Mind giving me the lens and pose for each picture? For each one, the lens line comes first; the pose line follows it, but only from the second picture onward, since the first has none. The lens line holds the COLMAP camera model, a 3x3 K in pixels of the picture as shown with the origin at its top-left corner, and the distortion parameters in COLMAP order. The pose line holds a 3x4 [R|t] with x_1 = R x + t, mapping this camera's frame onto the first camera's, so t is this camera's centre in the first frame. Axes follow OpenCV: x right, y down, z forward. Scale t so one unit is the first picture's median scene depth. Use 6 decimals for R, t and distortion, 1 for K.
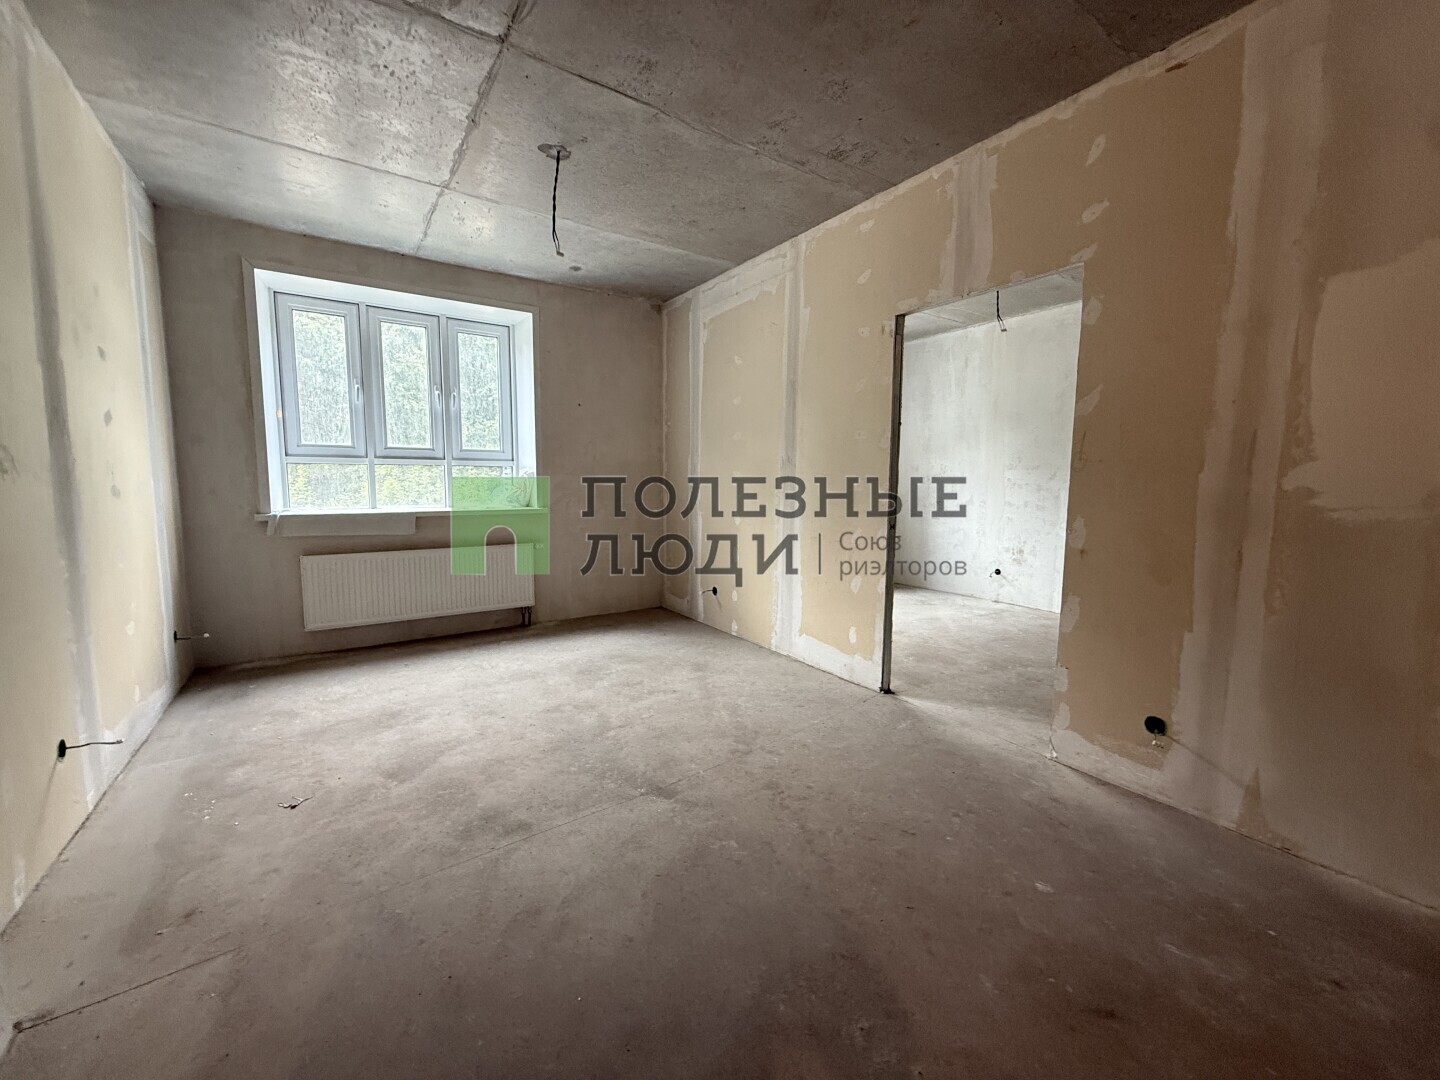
lens RADIAL K [[573.3, 0, 720.8], [0, 573.3, 539.5], [0, 0, 1]] dist [-0.004598, -0.000254]
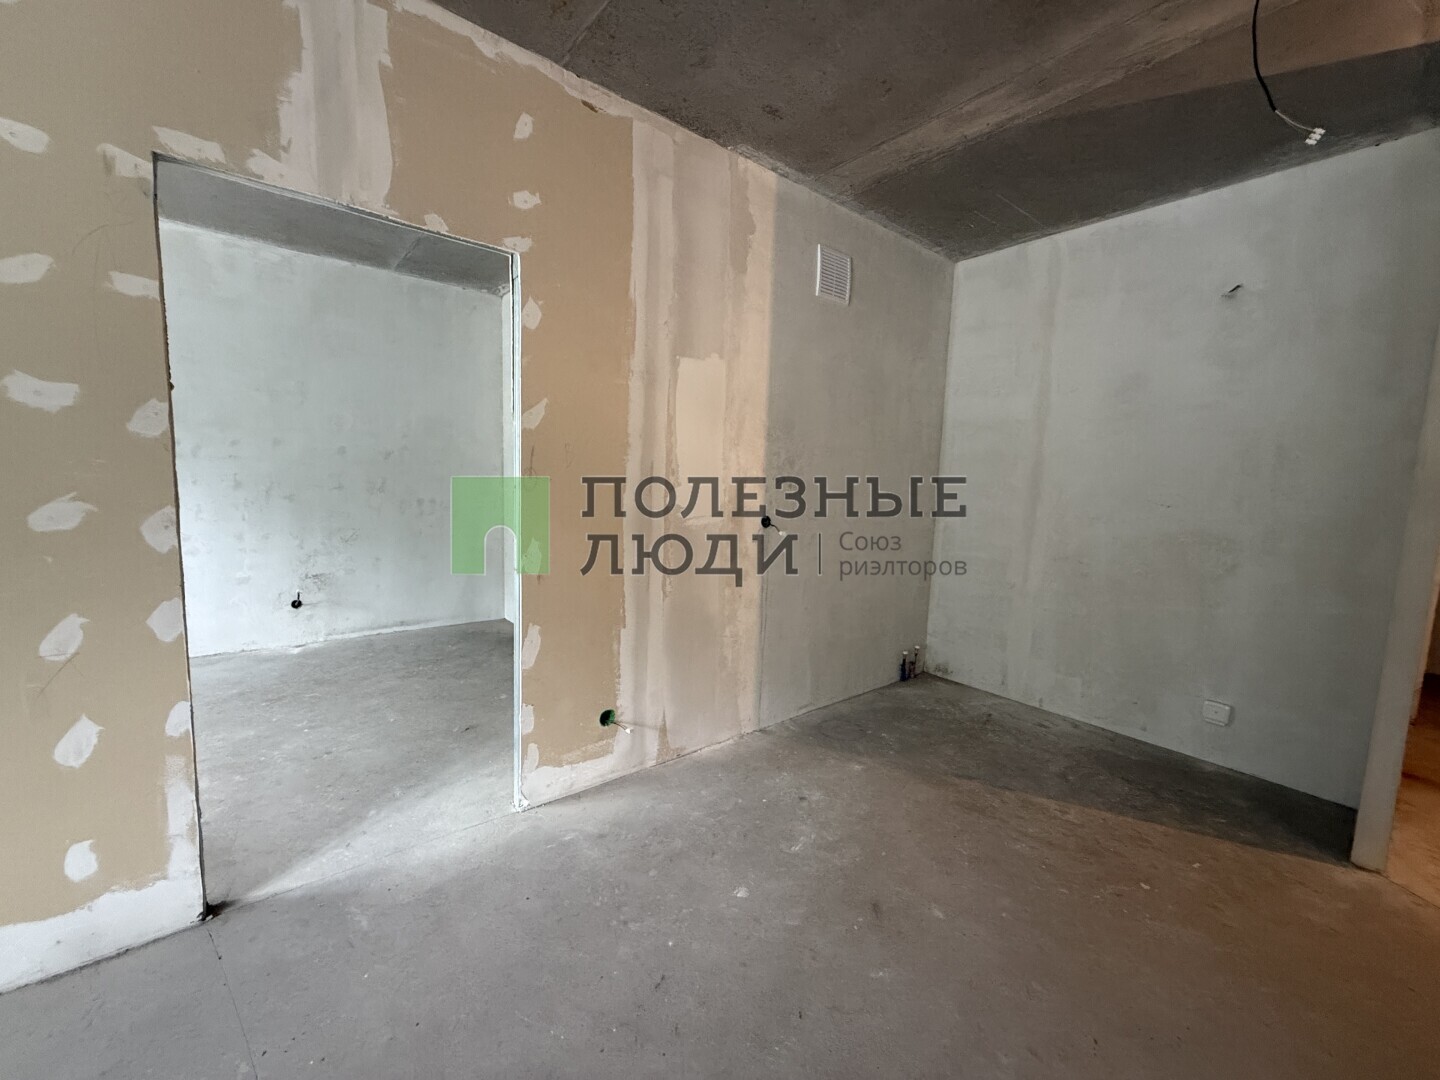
lens RADIAL K [[573.3, 0, 720.6], [0, 573.3, 537.2], [0, 0, 1]] dist [-0.004598, -0.000254]
pose [[-0.089829, -0.118920, 0.988832, -0.322632], [0.069054, 0.989713, 0.125299, -0.147771], [-0.993560, 0.079538, -0.080693, 0.830195]]
